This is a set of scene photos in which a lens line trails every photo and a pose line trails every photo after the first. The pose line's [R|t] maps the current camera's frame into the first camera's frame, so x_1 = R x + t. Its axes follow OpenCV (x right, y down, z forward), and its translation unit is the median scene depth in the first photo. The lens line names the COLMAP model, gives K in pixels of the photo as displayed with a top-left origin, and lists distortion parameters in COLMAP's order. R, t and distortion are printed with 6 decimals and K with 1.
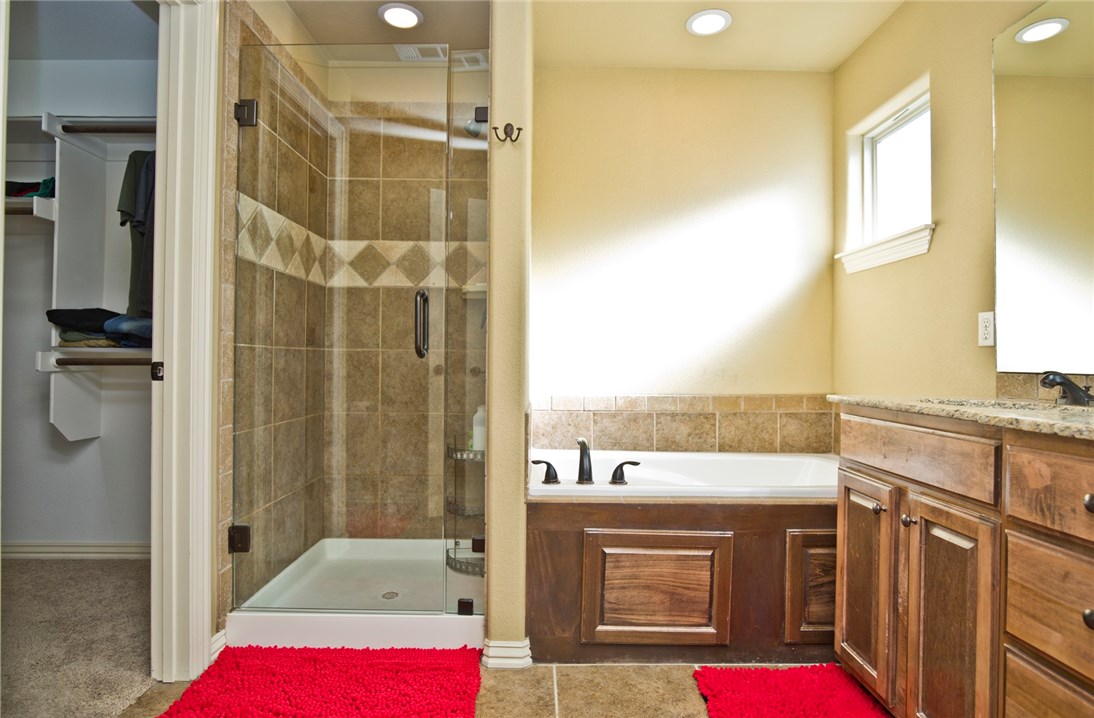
lens RADIAL K [[581.6, 0, 544.8], [0, 581.6, 355.2], [0, 0, 1]] dist [-0.015853, 0.000260]
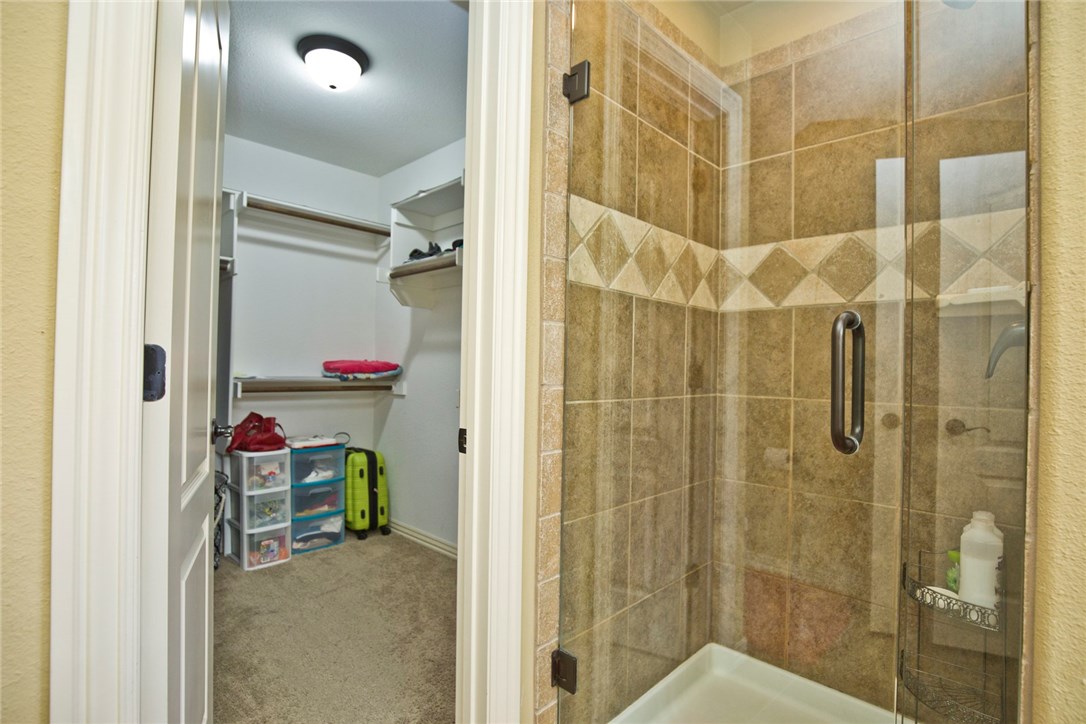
lens RADIAL K [[530.2, 0, 543.0], [0, 530.2, 362.0], [0, 0, 1]] dist [-0.030585, 0.000100]
pose [[0.719122, 0.000883, -0.694884, -0.072413], [-0.009363, 0.999921, -0.008420, -0.051790], [0.694821, 0.012561, 0.719073, 0.402140]]
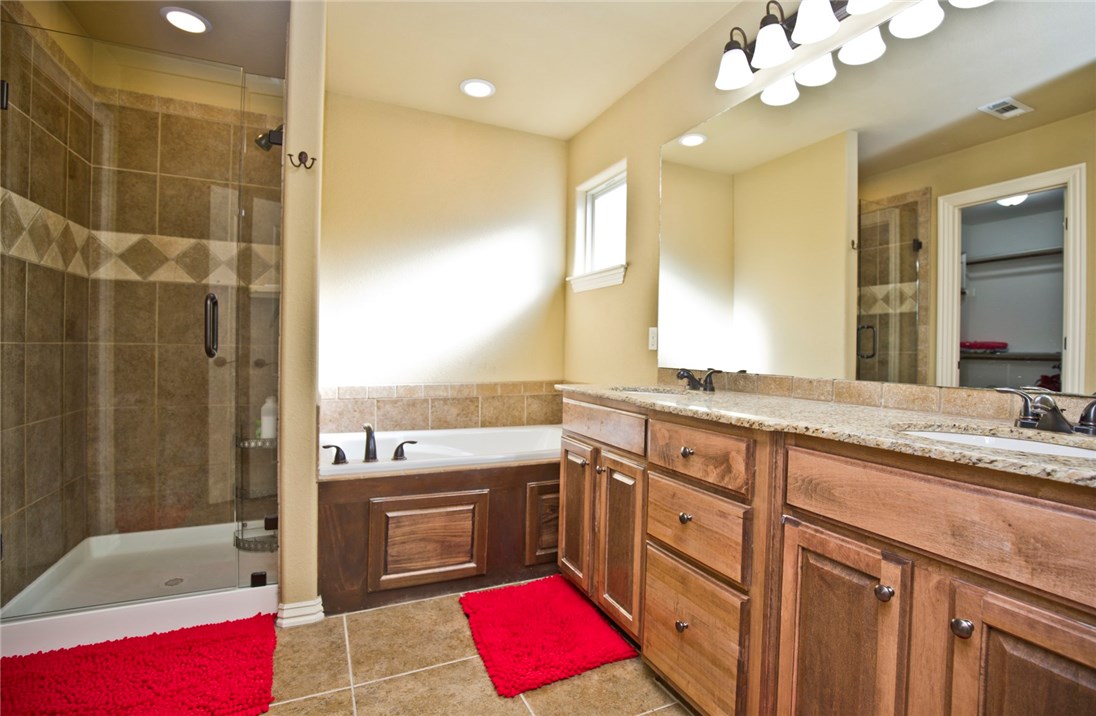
lens RADIAL K [[505.8, 0, 556.2], [0, 505.8, 354.7], [0, 0, 1]] dist [-0.036443, 0.007854]
pose [[0.908969, 0.004004, 0.416844, -0.013397], [-0.014833, 0.999631, 0.022742, -0.024448], [-0.416599, -0.026855, 0.908694, -0.080933]]
